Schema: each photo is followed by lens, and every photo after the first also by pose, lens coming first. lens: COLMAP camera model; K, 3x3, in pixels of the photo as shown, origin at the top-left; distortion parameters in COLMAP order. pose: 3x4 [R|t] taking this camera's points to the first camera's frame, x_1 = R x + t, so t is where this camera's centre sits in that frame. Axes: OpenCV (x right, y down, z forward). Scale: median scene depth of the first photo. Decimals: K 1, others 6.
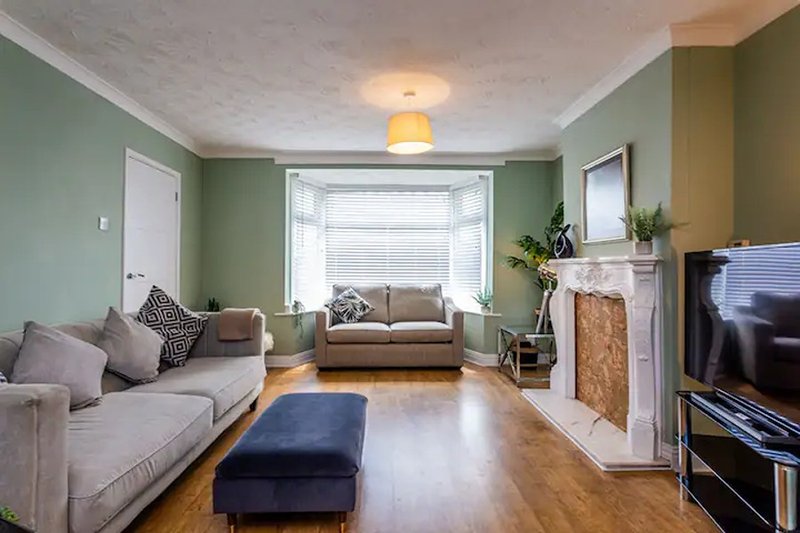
lens RADIAL K [[410.0, 0, 397.8], [0, 410.0, 260.5], [0, 0, 1]] dist [0.001837, -0.000147]
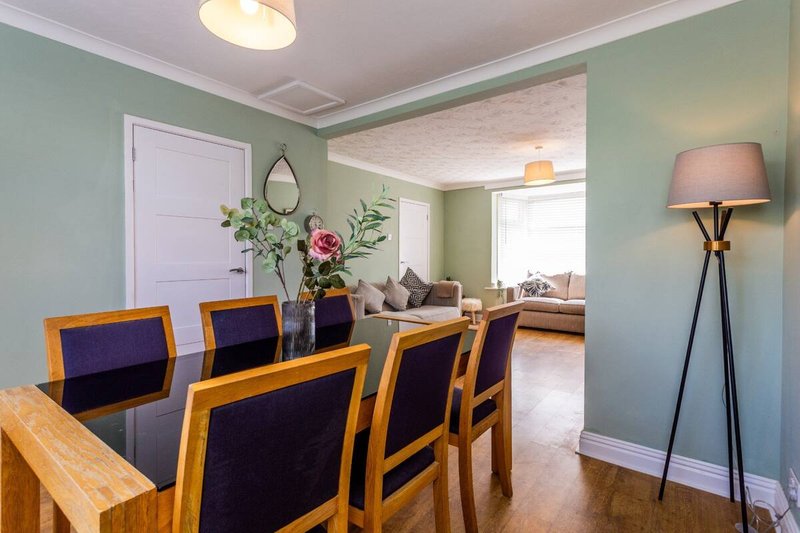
lens RADIAL K [[410.0, 0, 401.9], [0, 410.0, 264.3], [0, 0, 1]] dist [0.001837, -0.000147]
pose [[0.770153, 0.016234, -0.637653, 0.627696], [0.012027, 0.999129, 0.039963, -0.033190], [0.637746, -0.038447, 0.769286, -0.542964]]
